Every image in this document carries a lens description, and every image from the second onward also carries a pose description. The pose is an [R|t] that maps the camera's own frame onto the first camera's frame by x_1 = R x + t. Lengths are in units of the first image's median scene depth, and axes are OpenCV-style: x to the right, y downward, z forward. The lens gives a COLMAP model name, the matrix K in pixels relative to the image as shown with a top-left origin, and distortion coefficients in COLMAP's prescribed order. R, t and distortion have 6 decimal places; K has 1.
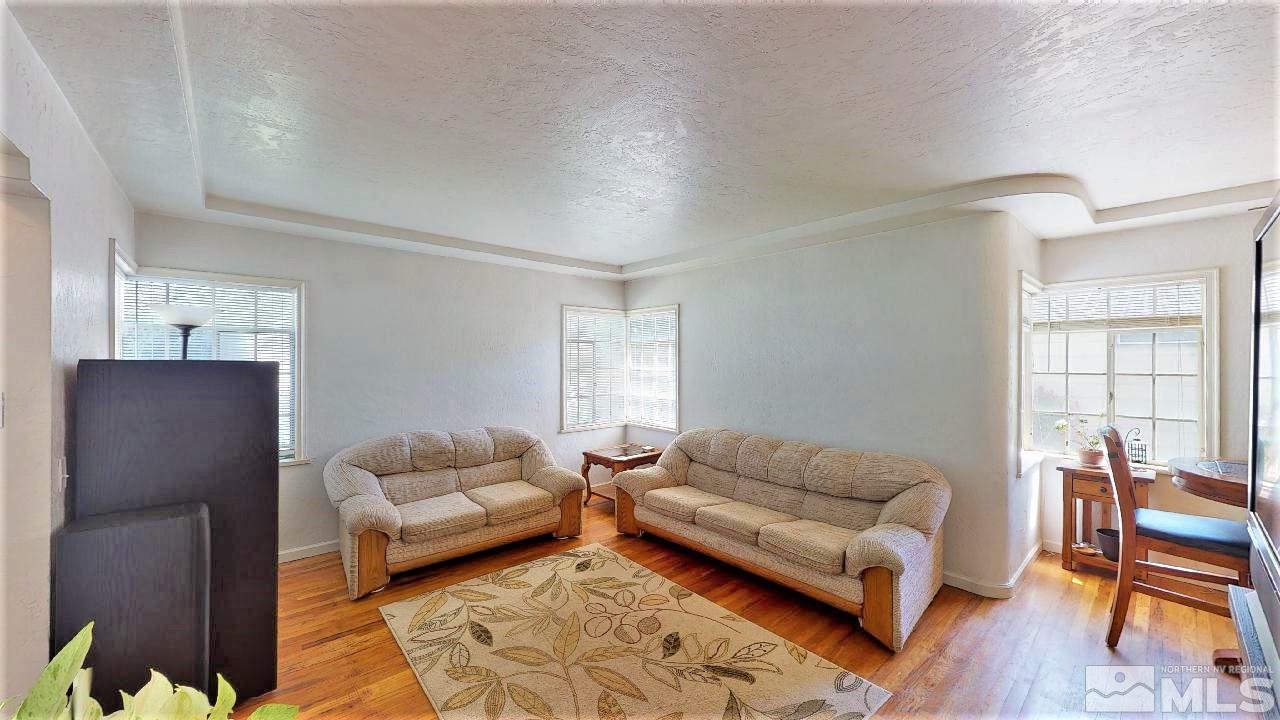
lens RADIAL K [[460.6, 0, 647.5], [0, 460.6, 361.3], [0, 0, 1]] dist [0.000835, 0.000011]
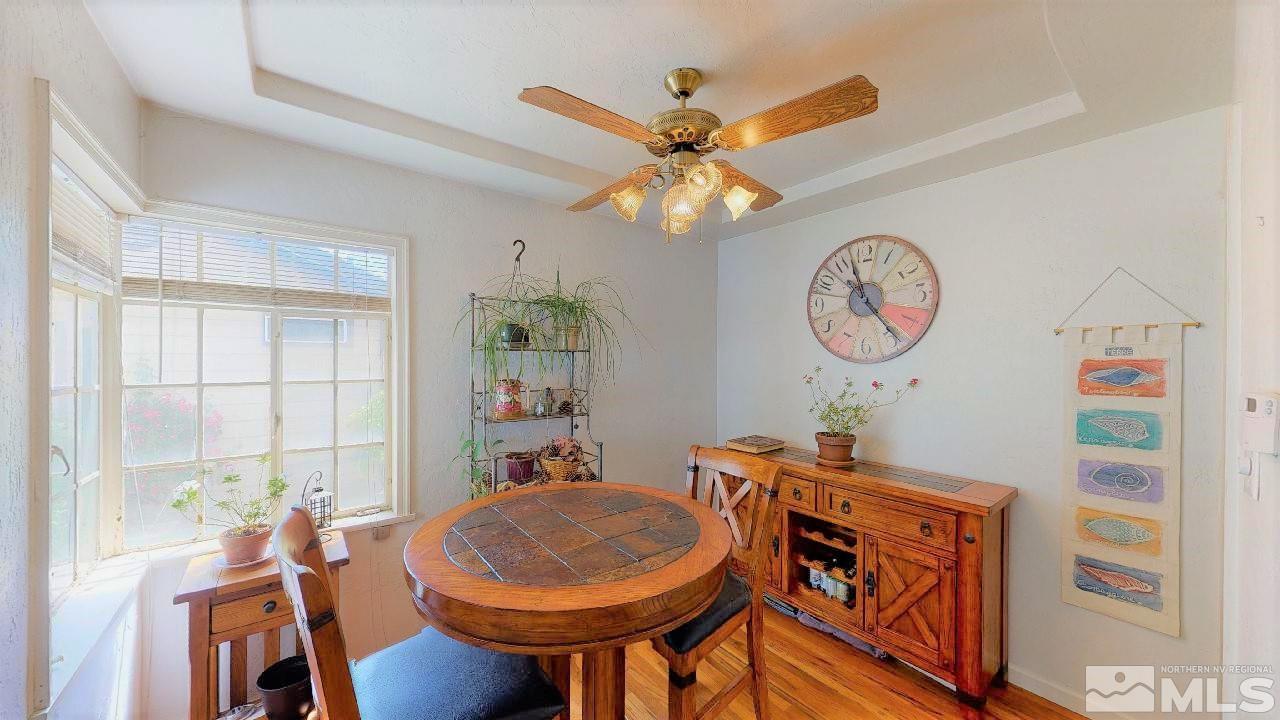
lens RADIAL K [[460.6, 0, 647.5], [0, 460.6, 361.3], [0, 0, 1]] dist [0.000835, 0.000011]
pose [[0.065180, -0.001998, 0.997872, 0.461388], [-0.002637, 0.999994, 0.002175, -0.002810], [-0.997870, -0.002773, 0.065174, 0.502311]]
